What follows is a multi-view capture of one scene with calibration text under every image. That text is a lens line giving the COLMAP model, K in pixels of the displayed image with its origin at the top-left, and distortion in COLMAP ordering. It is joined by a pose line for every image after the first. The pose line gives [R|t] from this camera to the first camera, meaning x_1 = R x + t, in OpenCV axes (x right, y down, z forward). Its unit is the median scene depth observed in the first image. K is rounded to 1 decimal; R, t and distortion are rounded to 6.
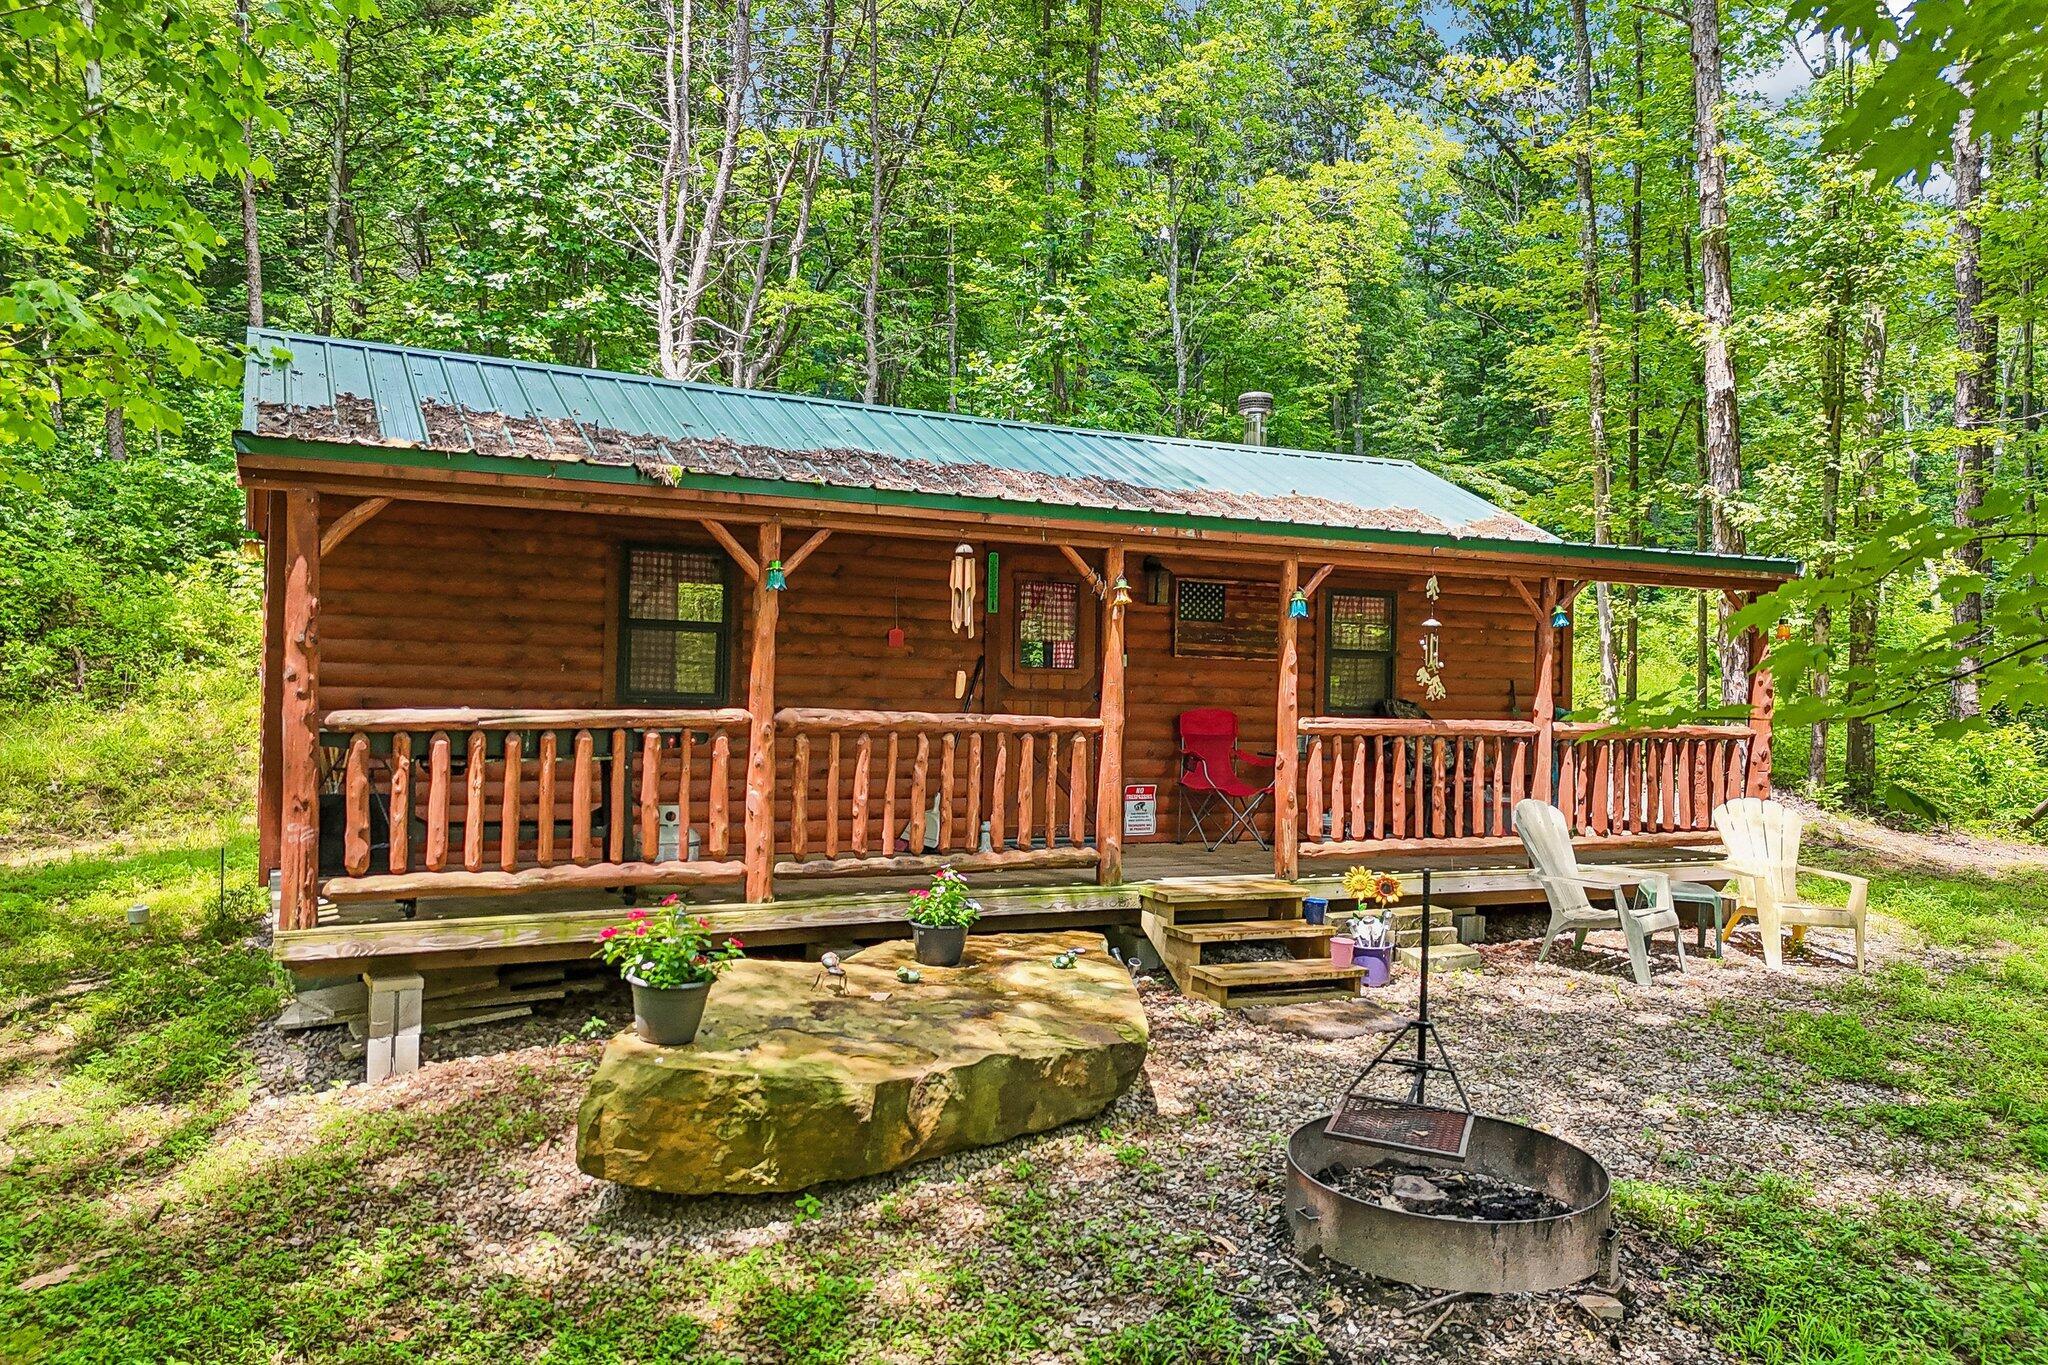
lens RADIAL K [[1510.4, 0, 1024.9], [0, 1510.4, 691.4], [0, 0, 1]] dist [0.014796, -0.002365]
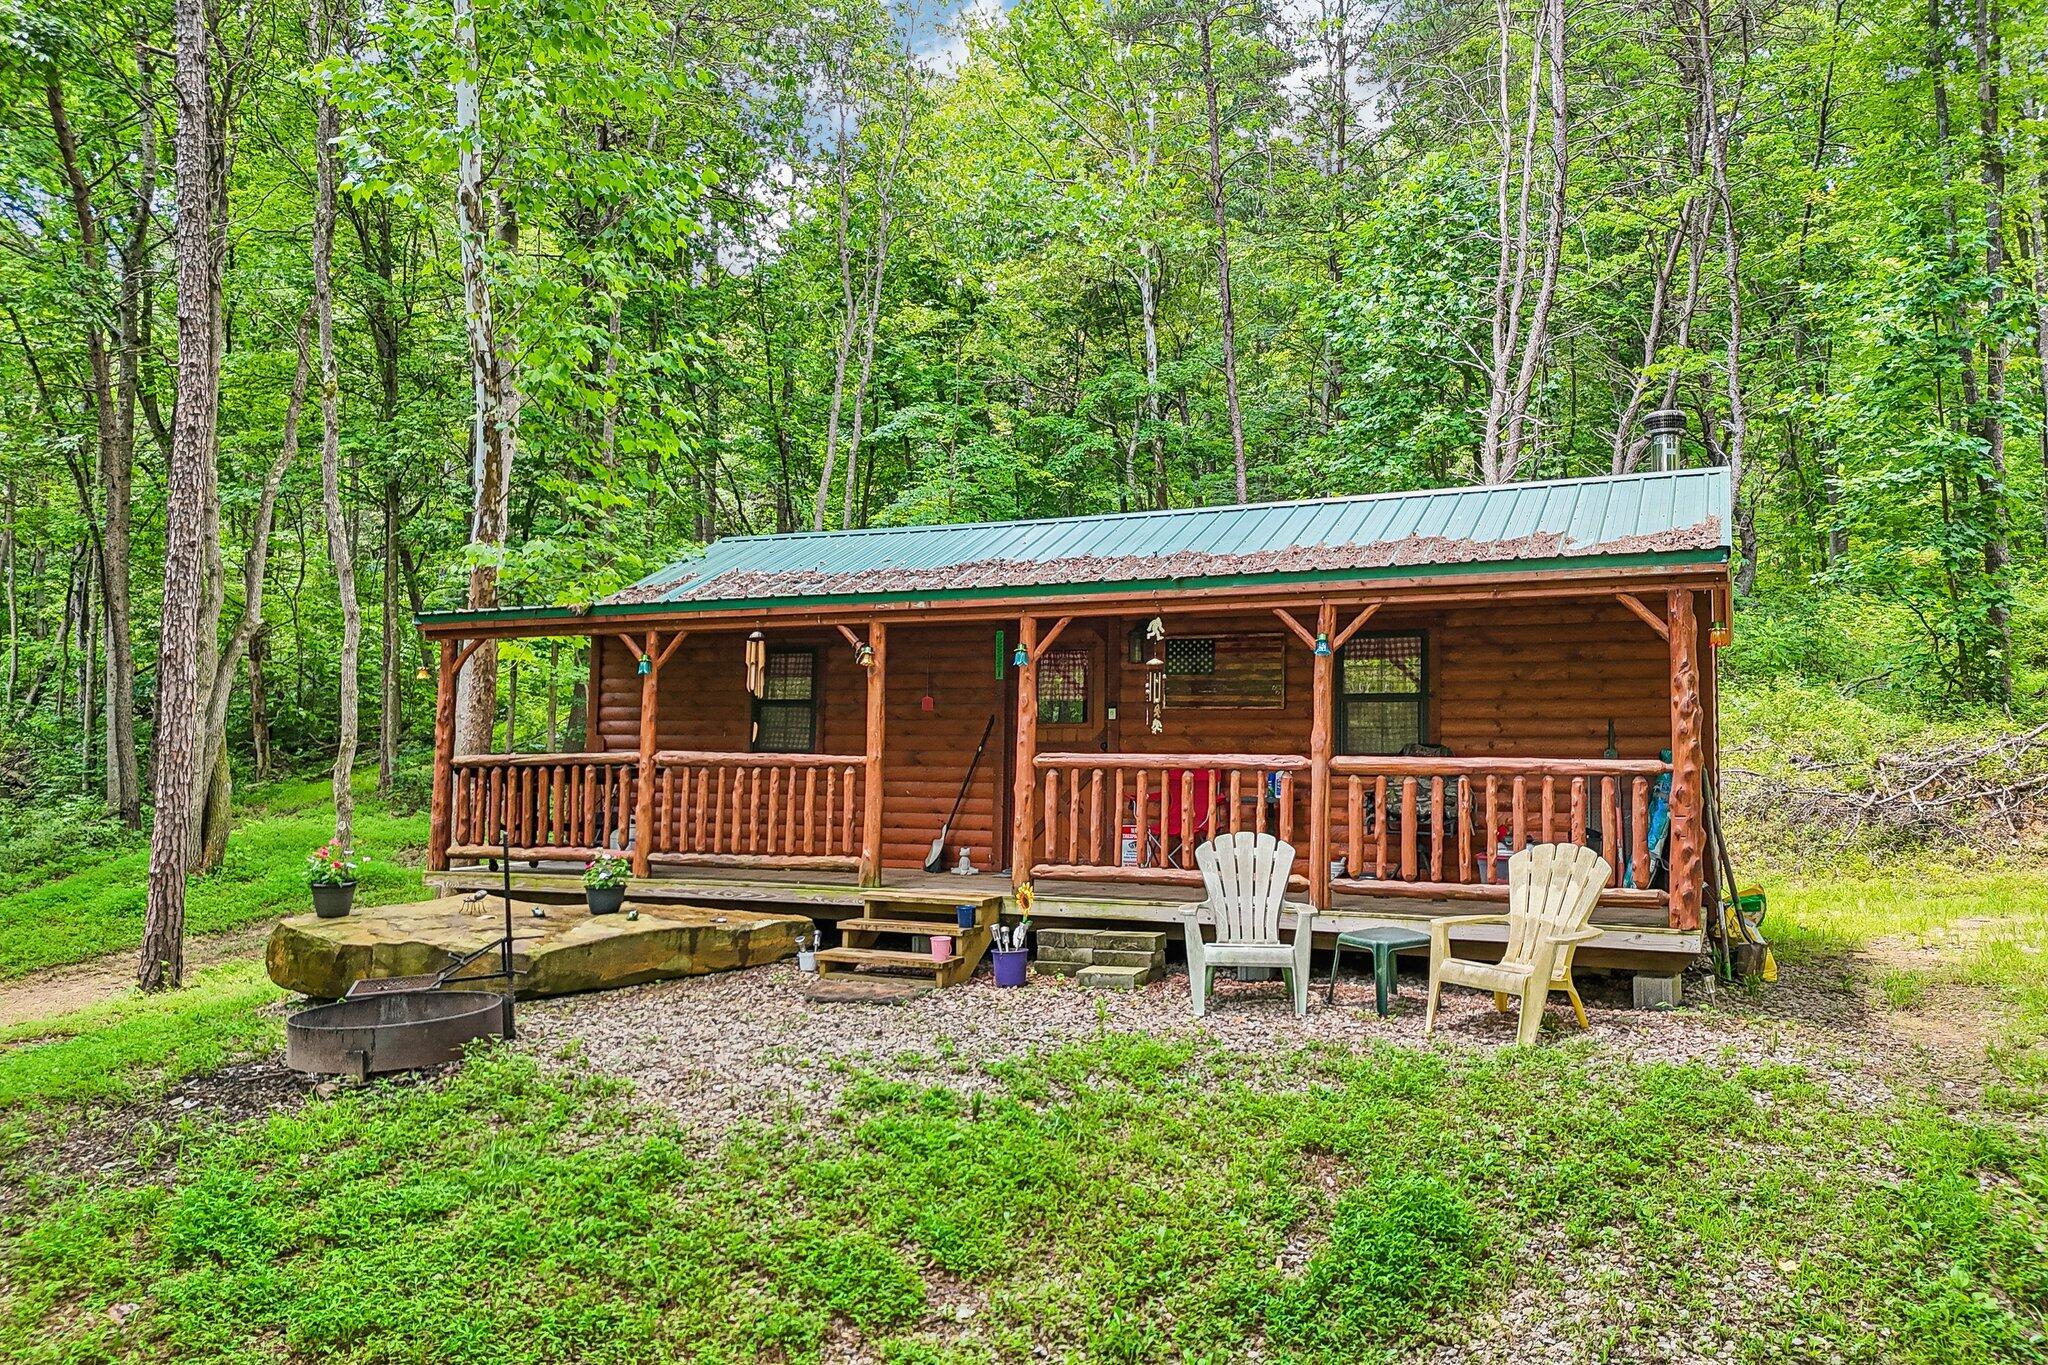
lens RADIAL K [[1510.4, 0, 1037.1], [0, 1510.4, 682.0], [0, 0, 1]] dist [0.014796, -0.002365]
pose [[0.620602, -0.062815, -0.781606, 1.152059], [0.001206, 0.996862, -0.079156, 0.057558], [0.784125, 0.048182, 0.618730, 0.316763]]
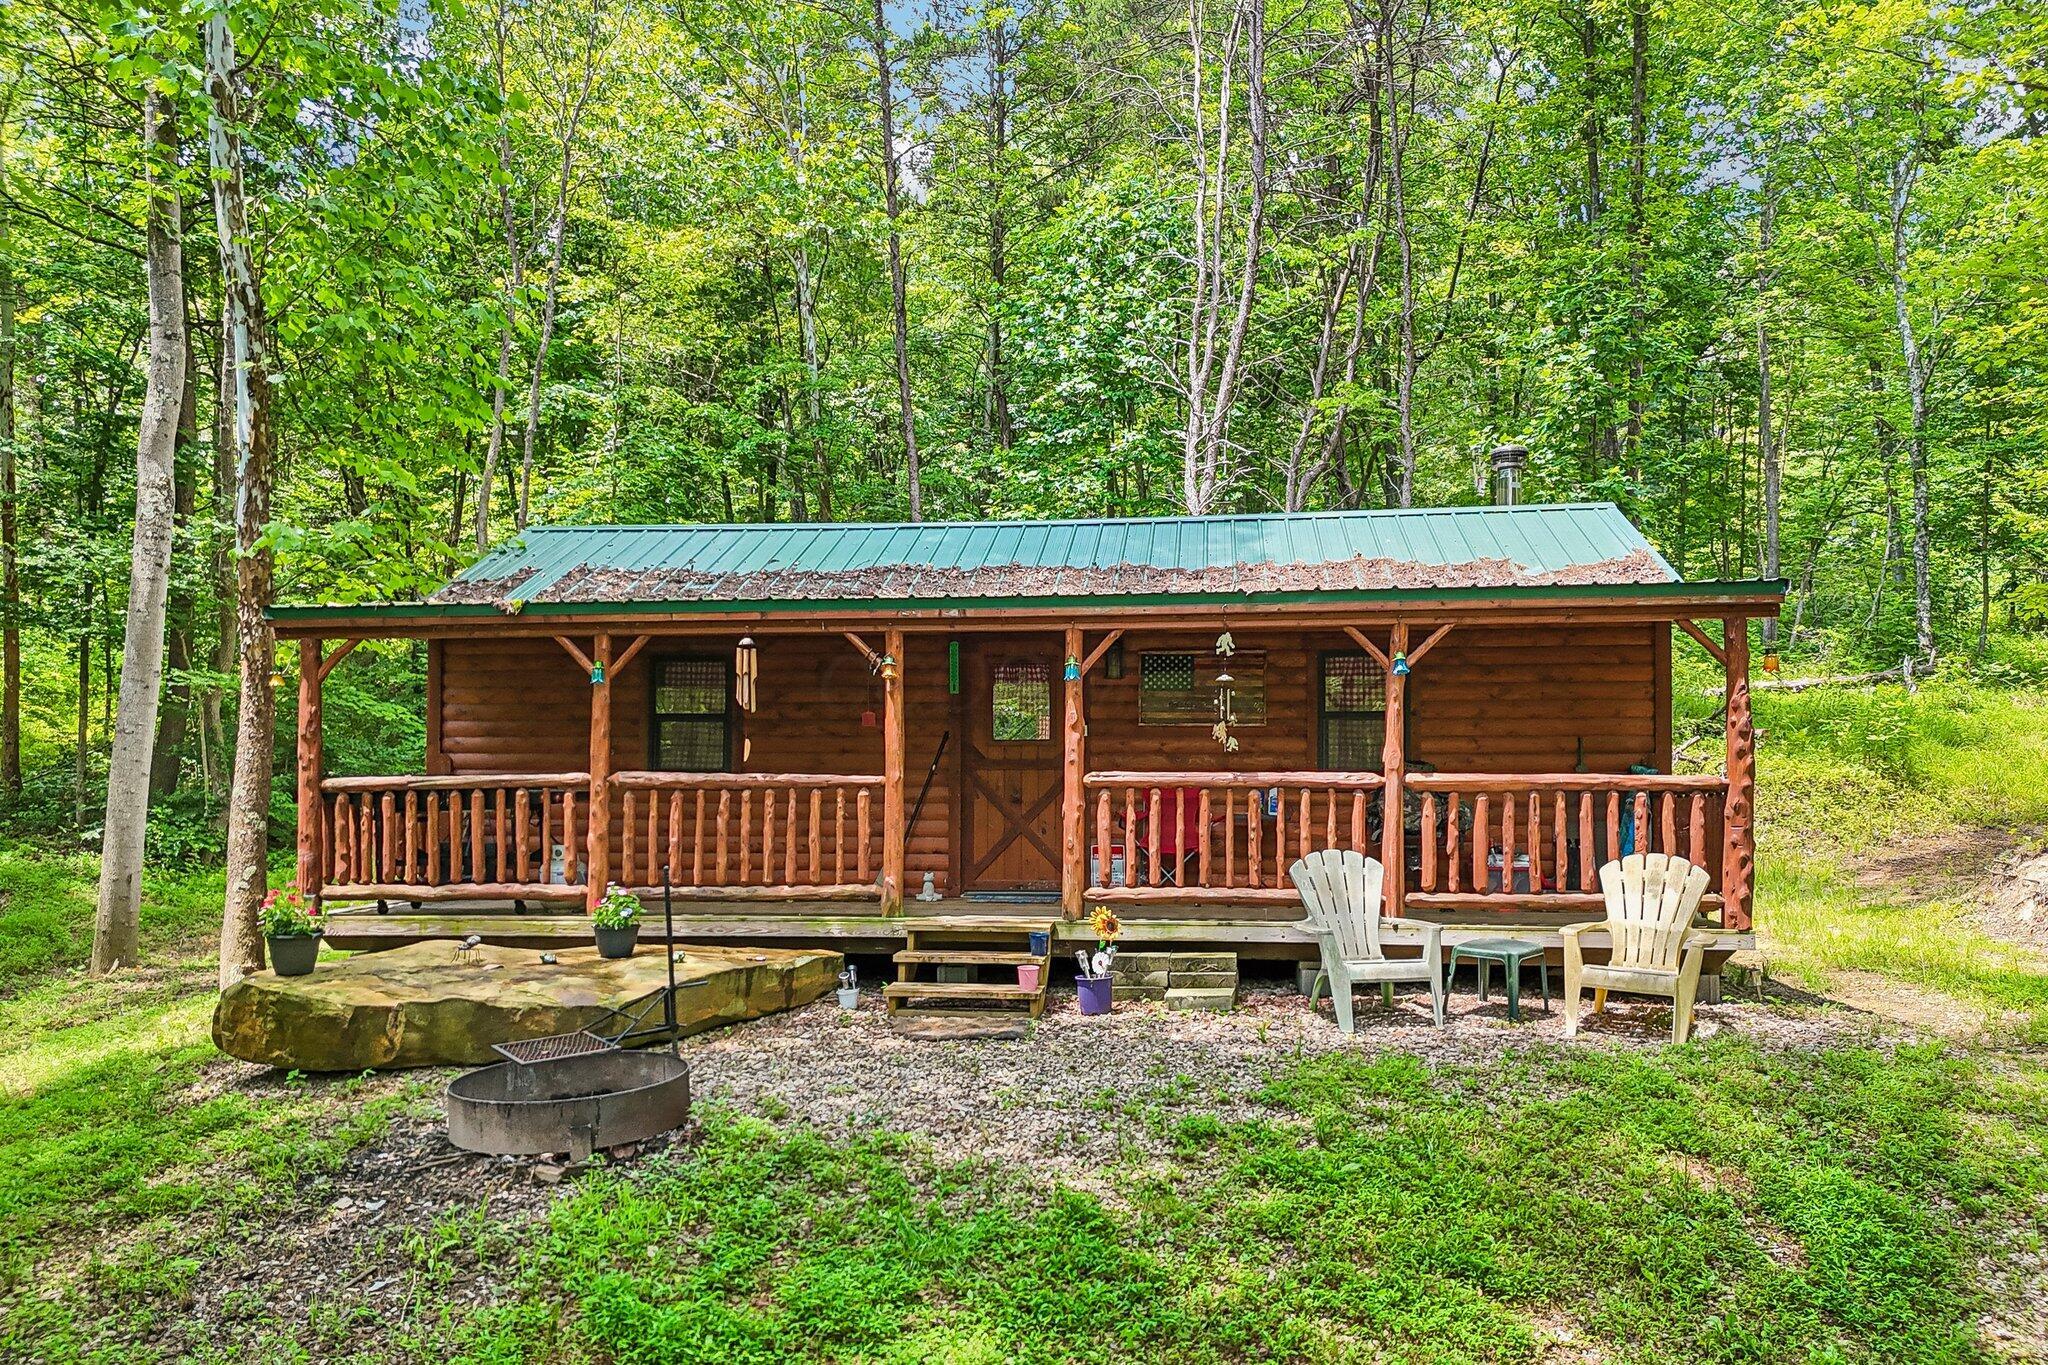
lens RADIAL K [[1510.4, 0, 1052.7], [0, 1510.4, 844.7], [0, 0, 1]] dist [0.014796, -0.002365]
pose [[0.828355, -0.001323, -0.560202, 0.828172], [0.016072, 0.999642, 0.021404, 0.048626], [0.559973, -0.026733, 0.828080, 0.089737]]
